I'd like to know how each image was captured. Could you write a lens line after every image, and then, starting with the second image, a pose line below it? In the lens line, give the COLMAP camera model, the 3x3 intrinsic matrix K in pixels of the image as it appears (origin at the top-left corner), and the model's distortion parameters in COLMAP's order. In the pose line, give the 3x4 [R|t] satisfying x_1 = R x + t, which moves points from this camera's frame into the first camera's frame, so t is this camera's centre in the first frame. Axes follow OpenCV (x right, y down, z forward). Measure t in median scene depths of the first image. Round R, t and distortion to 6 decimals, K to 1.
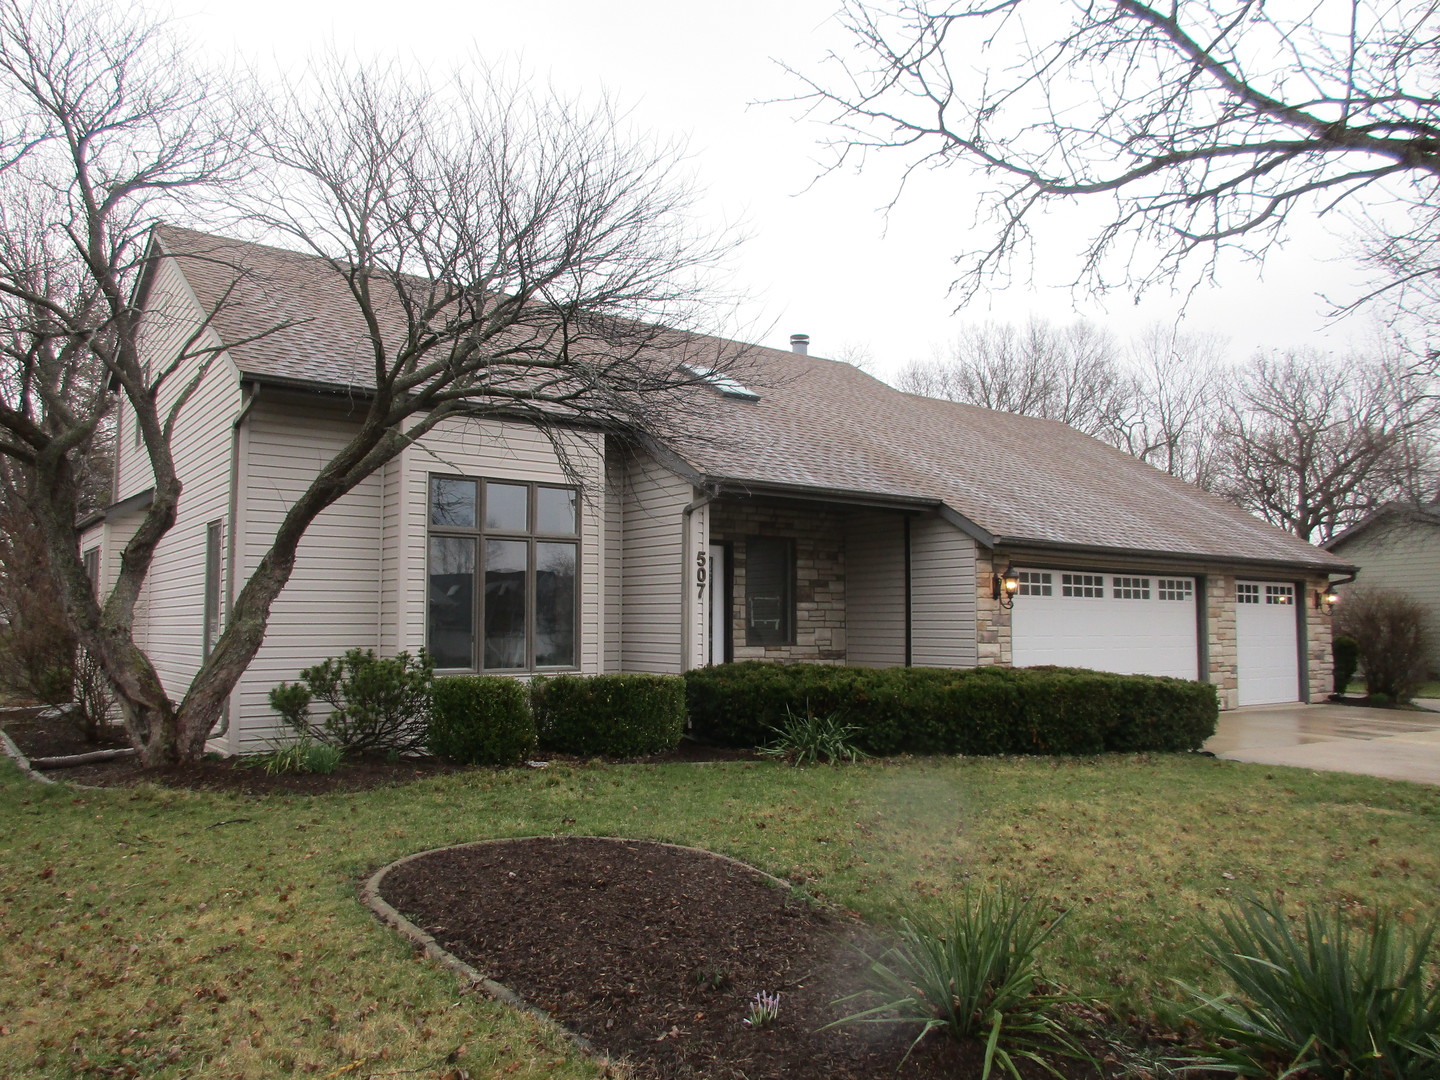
lens RADIAL K [[1064.3, 0, 718.2], [0, 1064.3, 546.9], [0, 0, 1]] dist [-0.011017, 0.008278]
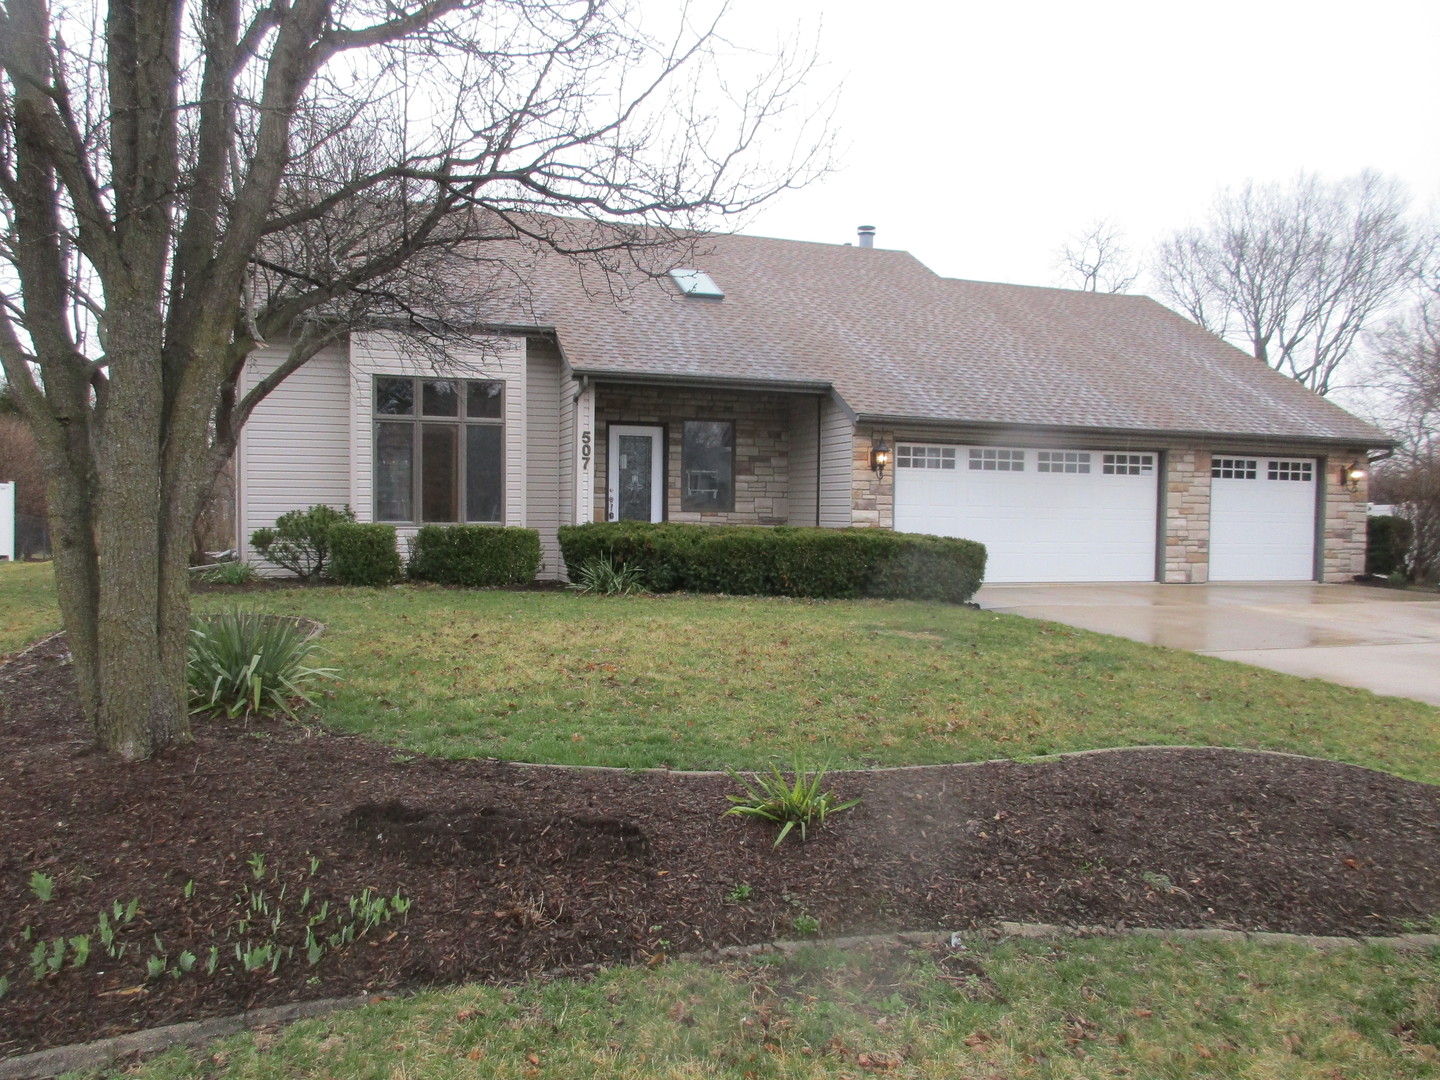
lens RADIAL K [[1064.3, 0, 723.1], [0, 1064.3, 539.4], [0, 0, 1]] dist [-0.011017, 0.008278]
pose [[0.951745, 0.017644, -0.306384, 0.431795], [0.012024, 0.995435, 0.094678, 0.012294], [0.306656, -0.093793, 0.947188, -0.110988]]
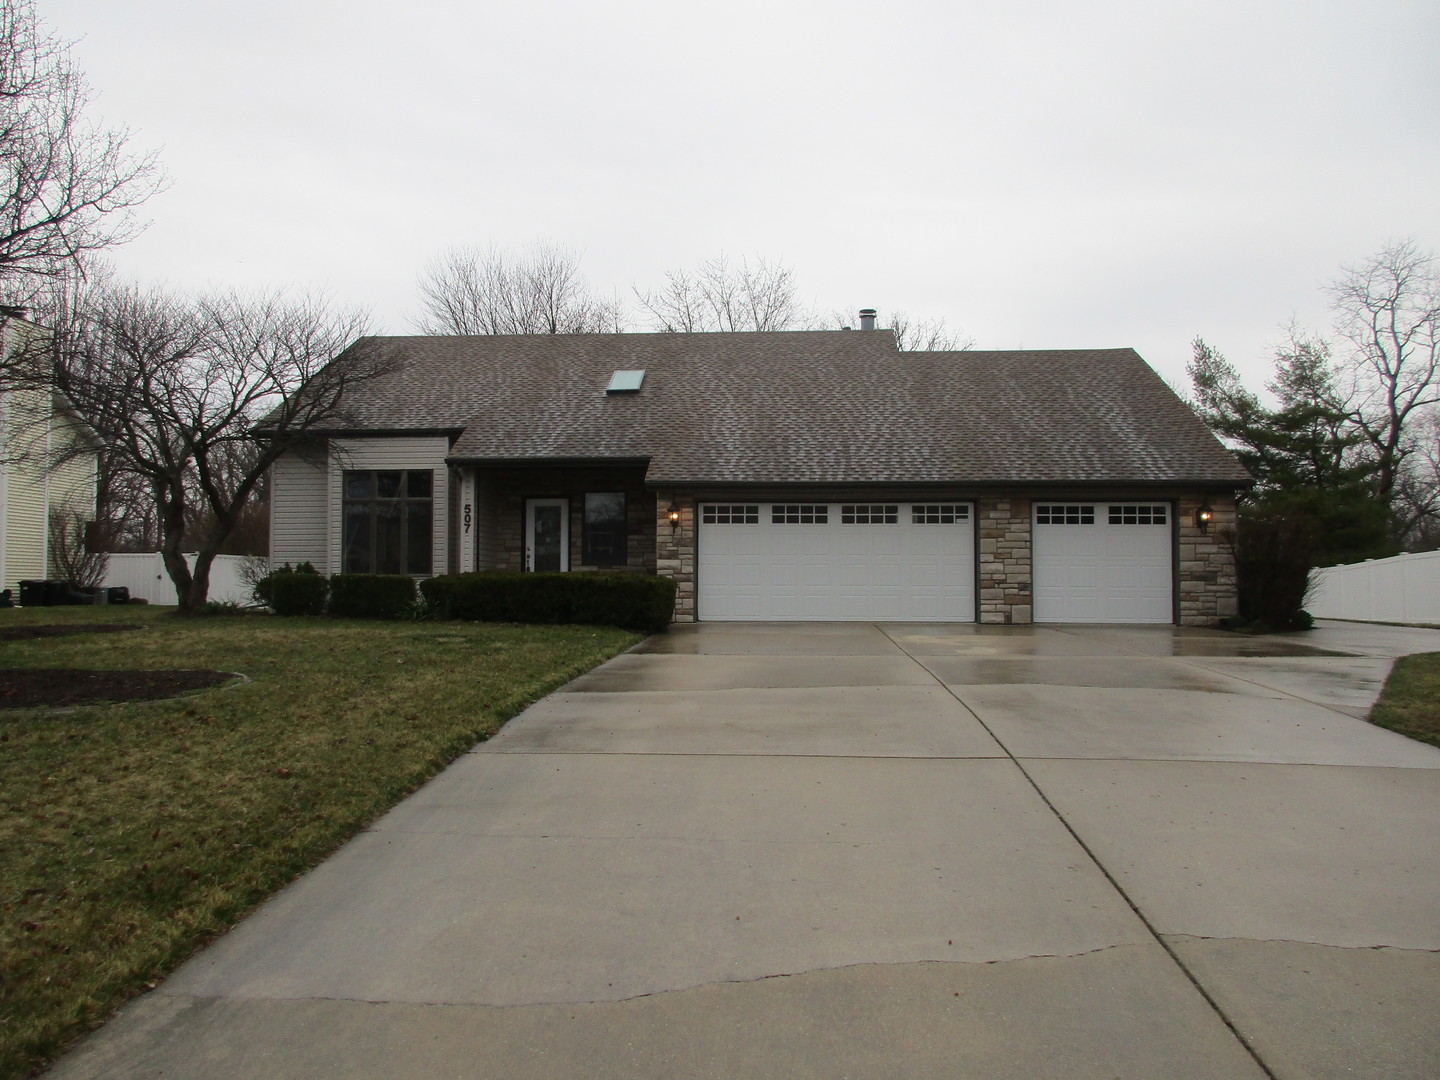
lens RADIAL K [[1064.3, 0, 730.4], [0, 1064.3, 535.7], [0, 0, 1]] dist [-0.011017, 0.008278]
pose [[0.762596, -0.031495, -0.646108, 1.135544], [0.048120, 0.998809, 0.008108, 0.049969], [0.645083, -0.037274, 0.763203, 0.004120]]
